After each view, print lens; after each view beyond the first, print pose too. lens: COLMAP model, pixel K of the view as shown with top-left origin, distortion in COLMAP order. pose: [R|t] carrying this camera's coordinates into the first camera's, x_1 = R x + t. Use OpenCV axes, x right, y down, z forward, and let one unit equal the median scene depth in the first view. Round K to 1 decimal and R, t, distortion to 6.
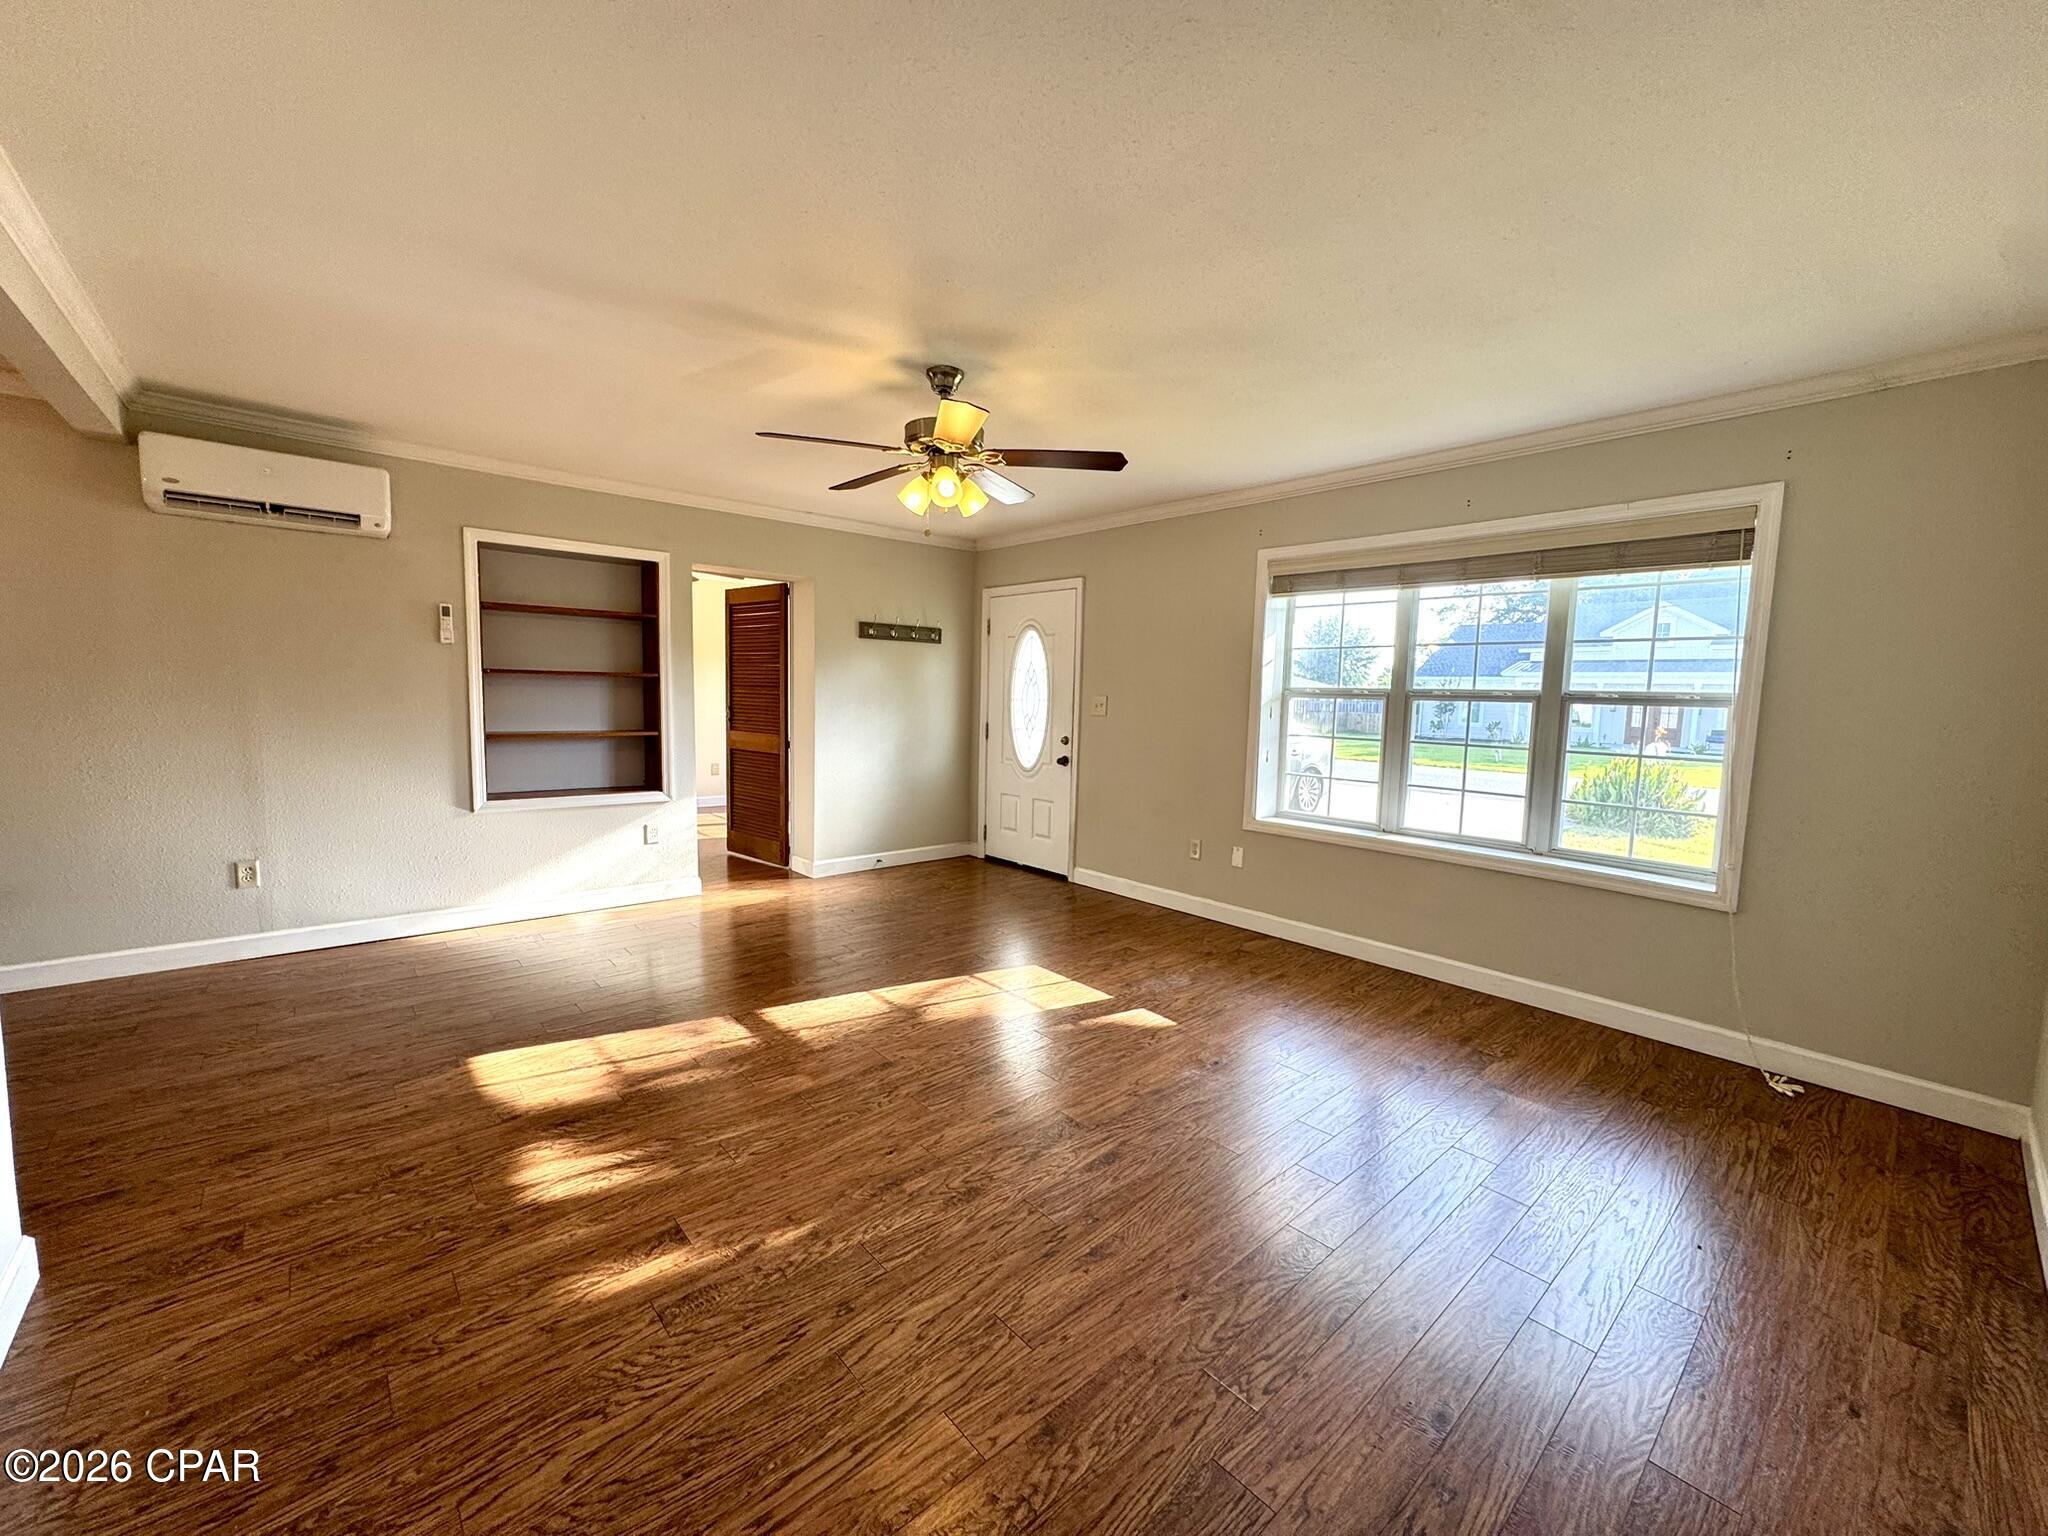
lens RADIAL K [[812.8, 0, 1025.5], [0, 812.8, 769.8], [0, 0, 1]] dist [-0.002208, -0.000029]
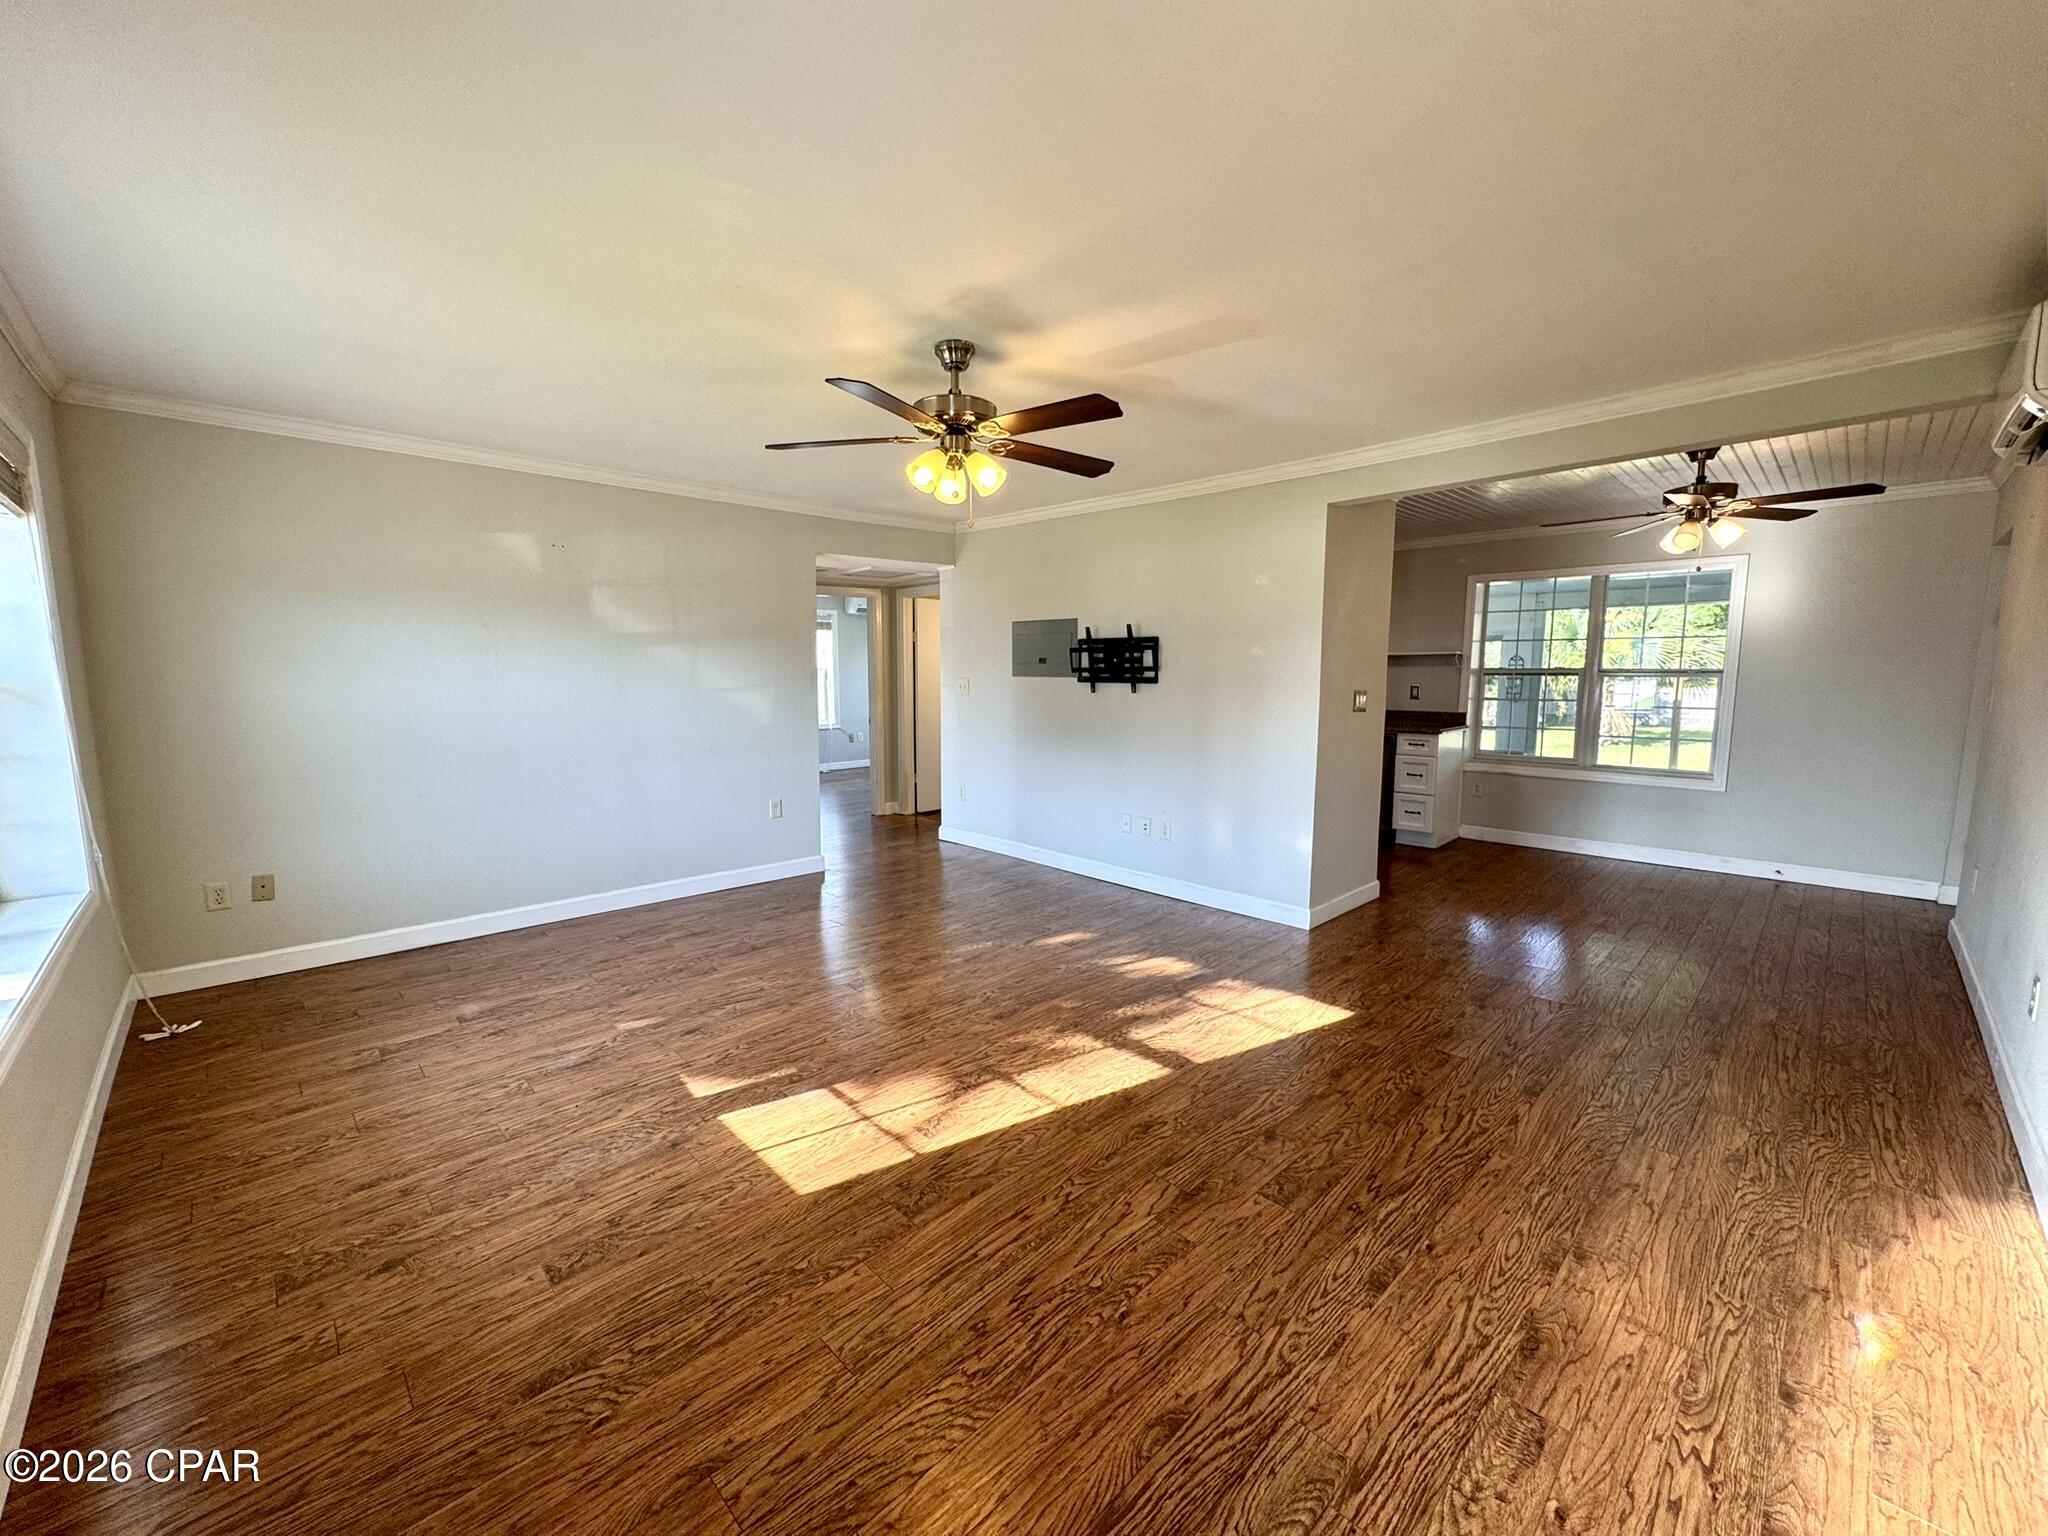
lens RADIAL K [[812.8, 0, 1025.5], [0, 812.8, 769.8], [0, 0, 1]] dist [-0.002208, -0.000029]
pose [[-0.998478, -0.020342, -0.051269, -0.117299], [-0.030936, 0.976082, 0.215188, -0.179817], [0.045666, 0.216447, -0.975226, 1.676667]]
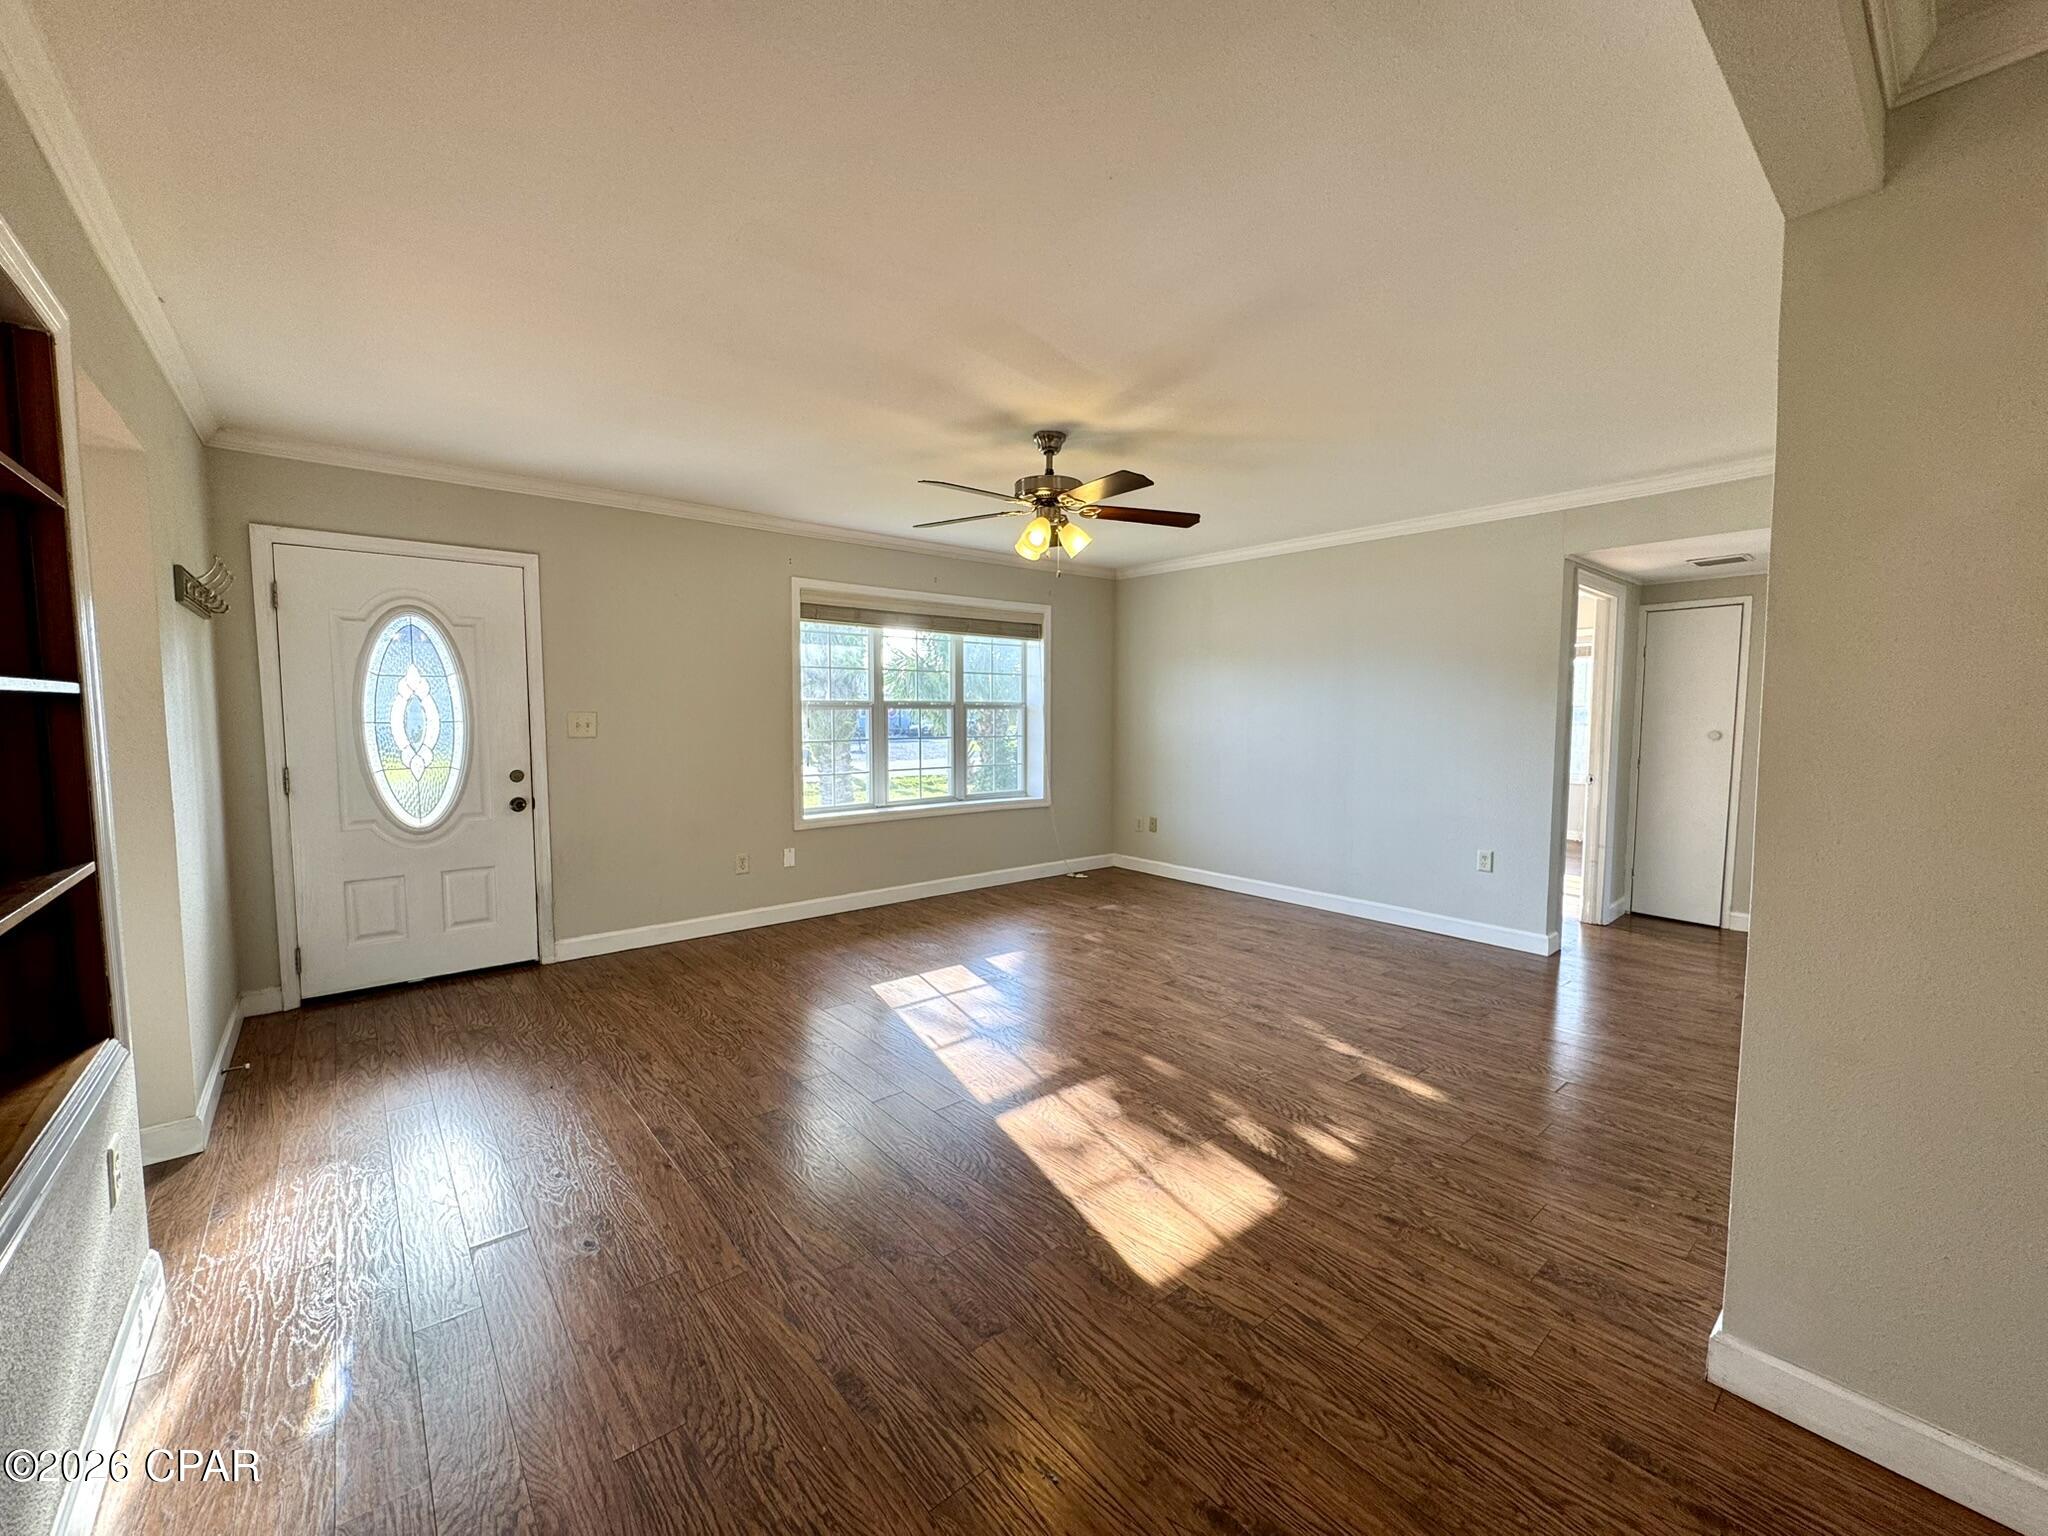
lens RADIAL K [[816.4, 0, 1024.0], [0, 816.4, 768.0], [0, 0, 1]] dist [-0.002876, -0.000146]
pose [[0.025718, -0.096545, 0.994996, -1.073939], [0.095315, 0.991028, 0.093696, -0.110947], [-0.995115, 0.092429, 0.034690, 0.860194]]
